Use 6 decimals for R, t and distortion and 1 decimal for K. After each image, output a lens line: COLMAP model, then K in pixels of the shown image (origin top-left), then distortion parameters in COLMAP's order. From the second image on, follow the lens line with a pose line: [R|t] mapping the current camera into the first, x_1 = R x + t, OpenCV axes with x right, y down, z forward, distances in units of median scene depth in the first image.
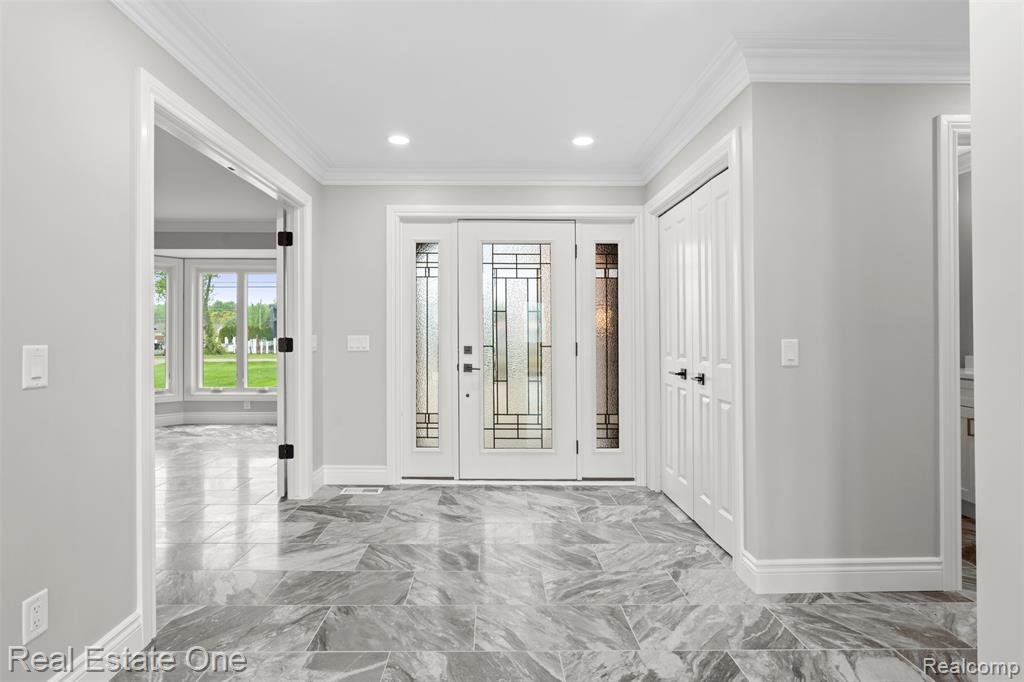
lens RADIAL K [[502.2, 0, 507.6], [0, 502.2, 340.7], [0, 0, 1]] dist [-0.003108, -0.000160]
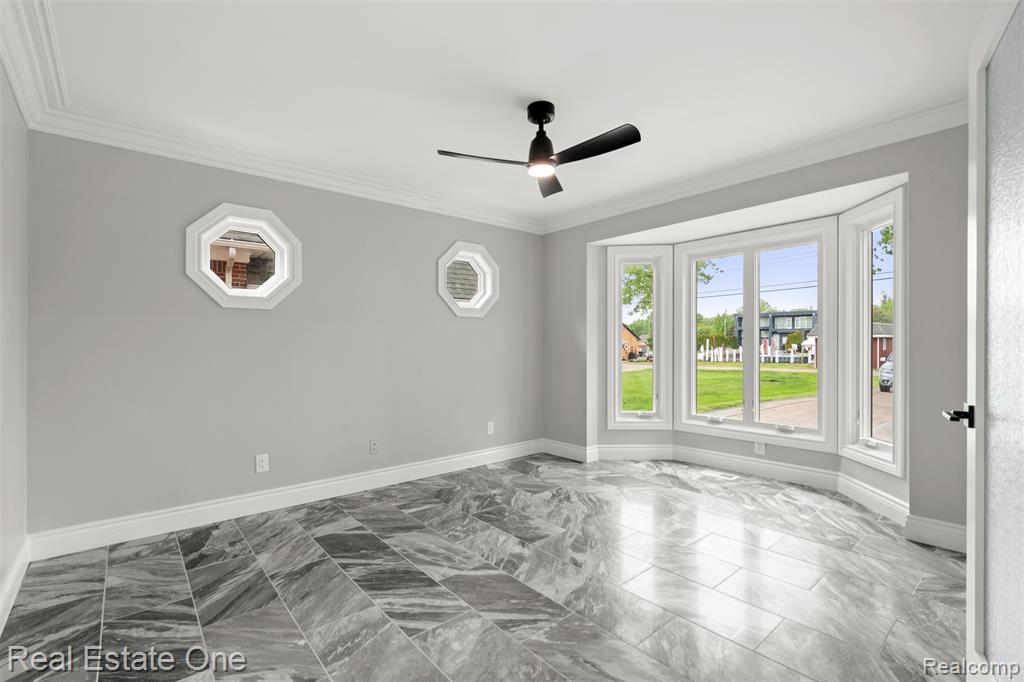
lens RADIAL K [[469.5, 0, 509.6], [0, 469.5, 347.6], [0, 0, 1]] dist [-0.005781, 0.002692]
pose [[0.634242, -0.002321, -0.773131, -0.250424], [0.000262, 0.999996, -0.002786, -0.004002], [0.773135, 0.001564, 0.634240, 0.352537]]
